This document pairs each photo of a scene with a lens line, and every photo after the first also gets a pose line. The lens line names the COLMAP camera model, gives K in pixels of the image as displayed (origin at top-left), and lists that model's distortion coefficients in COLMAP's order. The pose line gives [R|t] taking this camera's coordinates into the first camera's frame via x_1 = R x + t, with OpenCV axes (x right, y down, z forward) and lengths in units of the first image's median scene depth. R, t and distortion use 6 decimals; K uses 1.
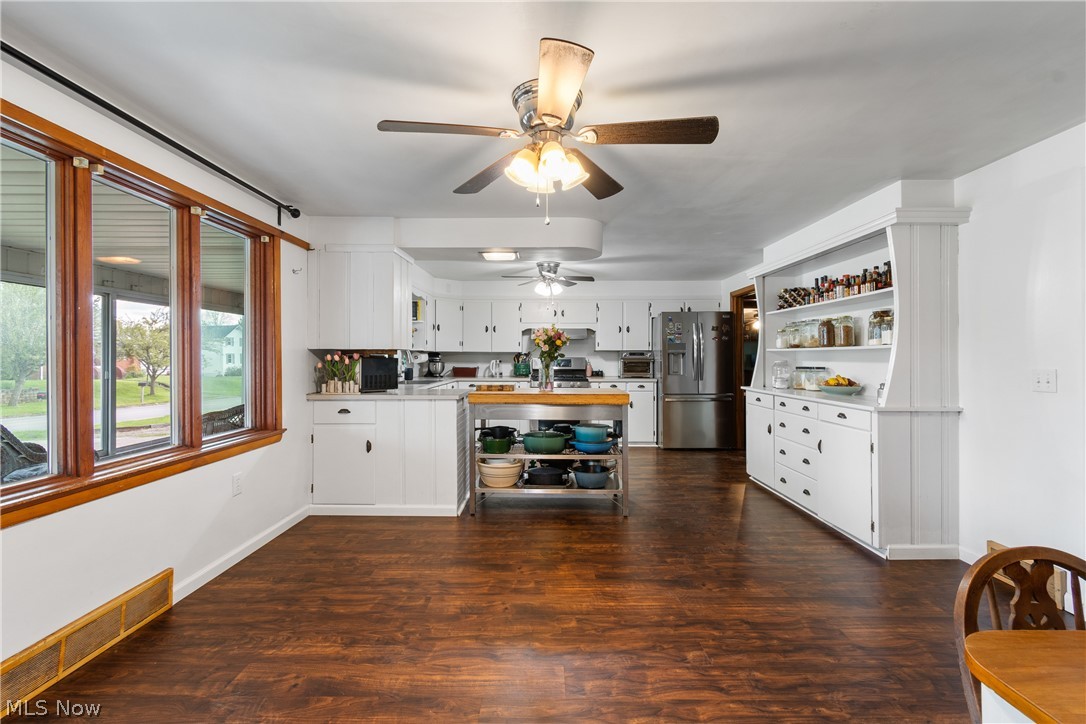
lens RADIAL K [[480.4, 0, 538.4], [0, 480.4, 357.3], [0, 0, 1]] dist [0.005167, -0.003256]
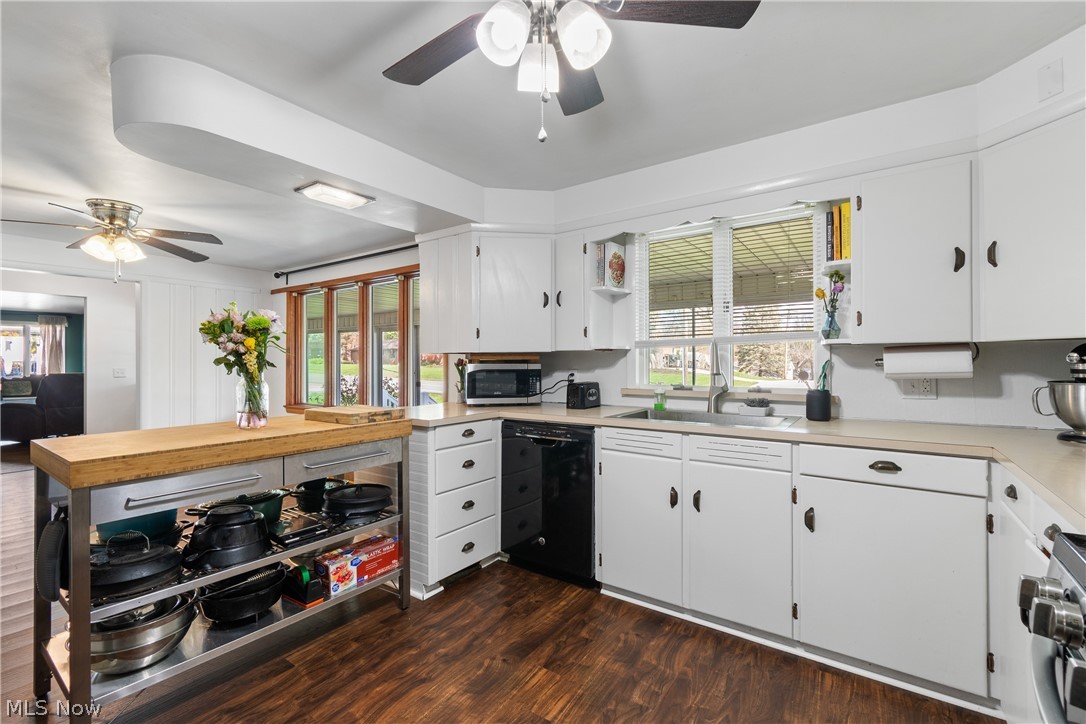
lens RADIAL K [[480.4, 0, 539.4], [0, 480.4, 359.5], [0, 0, 1]] dist [0.005167, -0.003256]
pose [[-0.567406, -0.000388, -0.823438, 0.278497], [0.003023, 0.999992, -0.002554, -0.002982], [0.823433, -0.003938, -0.567400, 1.587000]]
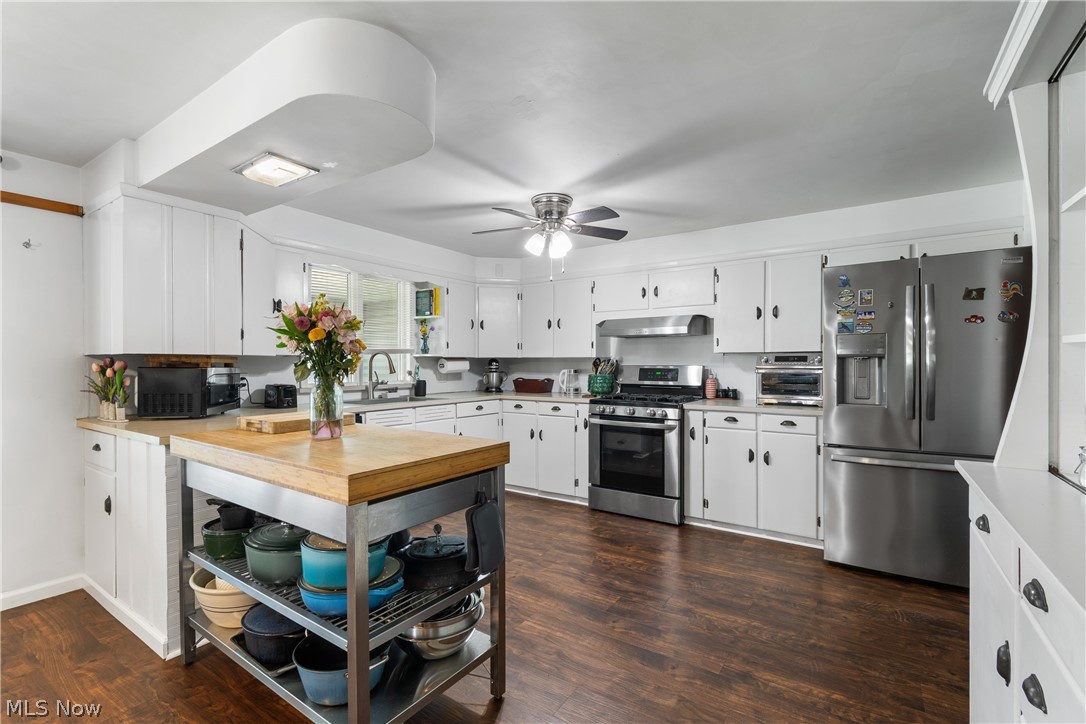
lens RADIAL K [[480.4, 0, 542.6], [0, 480.4, 365.0], [0, 0, 1]] dist [0.005167, -0.003256]
pose [[0.836418, -0.001638, -0.548089, 0.456328], [0.001814, 0.999998, -0.000220, -0.000897], [0.548089, -0.000810, 0.836420, 0.735534]]
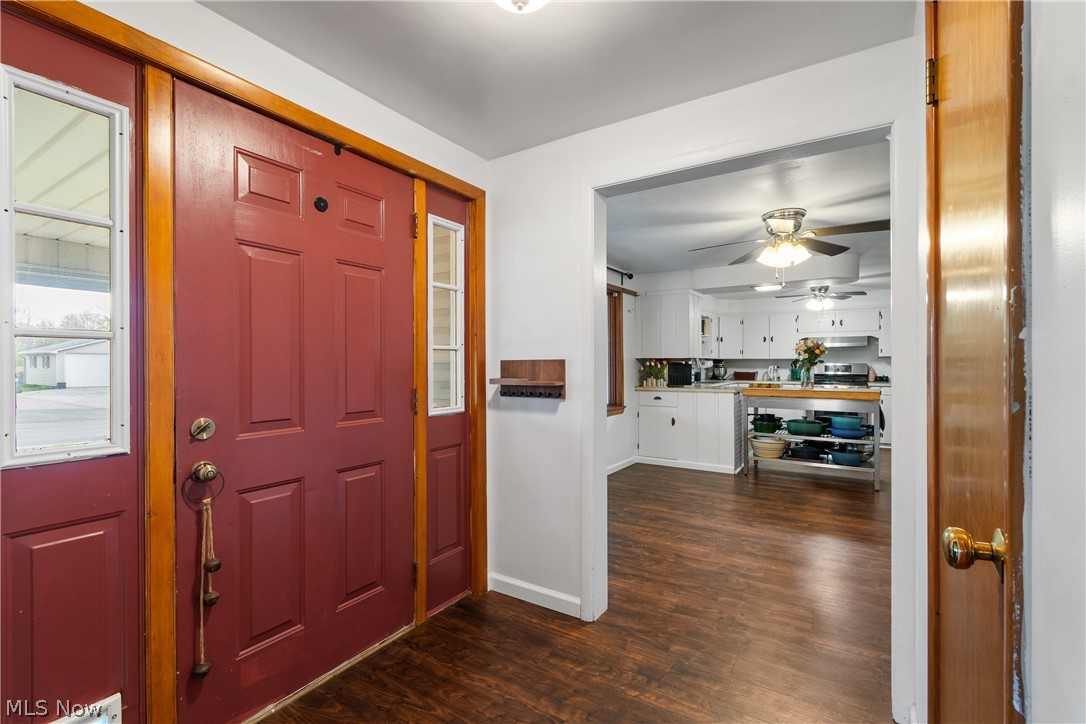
lens RADIAL K [[480.4, 0, 544.1], [0, 480.4, 365.5], [0, 0, 1]] dist [0.005167, -0.003256]
pose [[0.845671, -0.000791, -0.533705, 0.109910], [0.002187, 0.999996, 0.001983, 0.002922], [0.533701, -0.002844, 0.845669, -0.486454]]
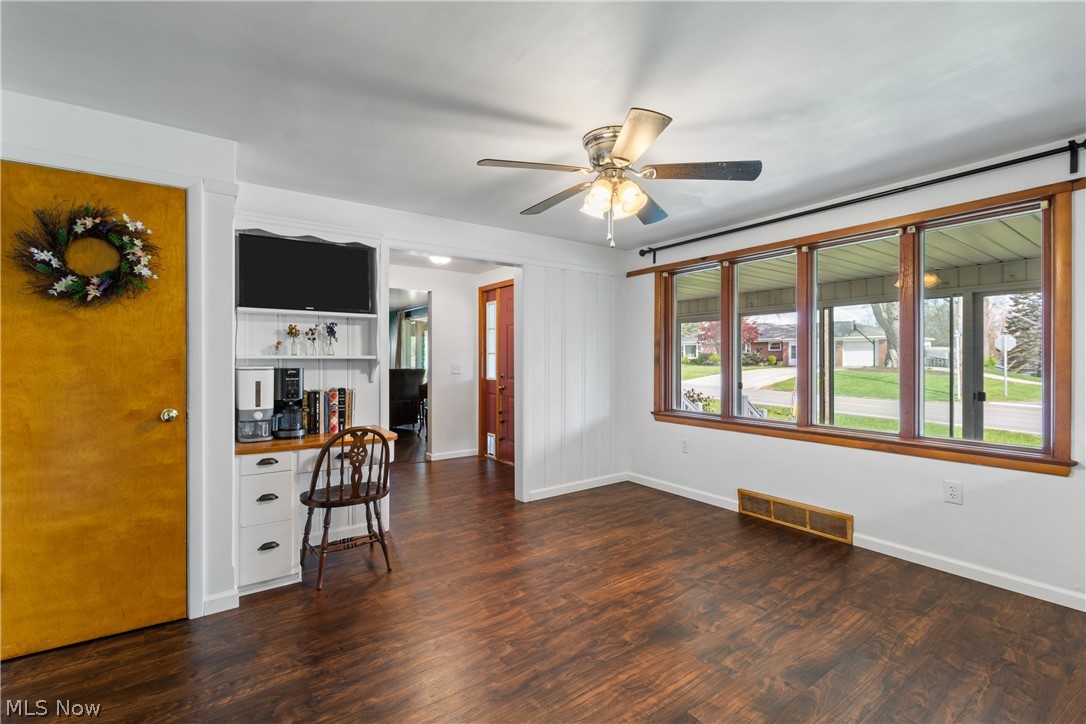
lens RADIAL K [[480.4, 0, 539.5], [0, 480.4, 362.4], [0, 0, 1]] dist [0.005167, -0.003256]
pose [[-0.813153, 0.005351, -0.582026, 0.433100], [0.001077, 0.999970, 0.007687, -0.001028], [0.582049, 0.005624, -0.813134, 0.944610]]
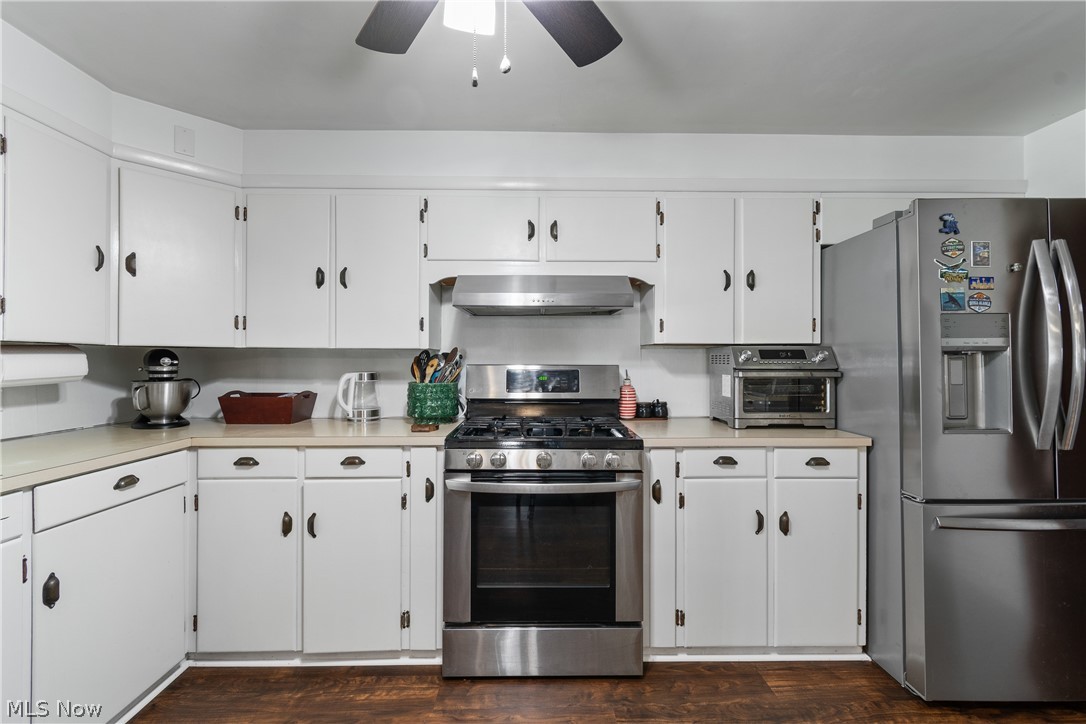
lens RADIAL K [[480.4, 0, 538.4], [0, 480.4, 358.5], [0, 0, 1]] dist [0.005167, -0.003256]
pose [[0.999445, -0.000849, 0.033300, 0.050375], [0.001184, 0.999949, -0.010060, -0.001513], [-0.033289, 0.010094, 0.999395, 1.175202]]
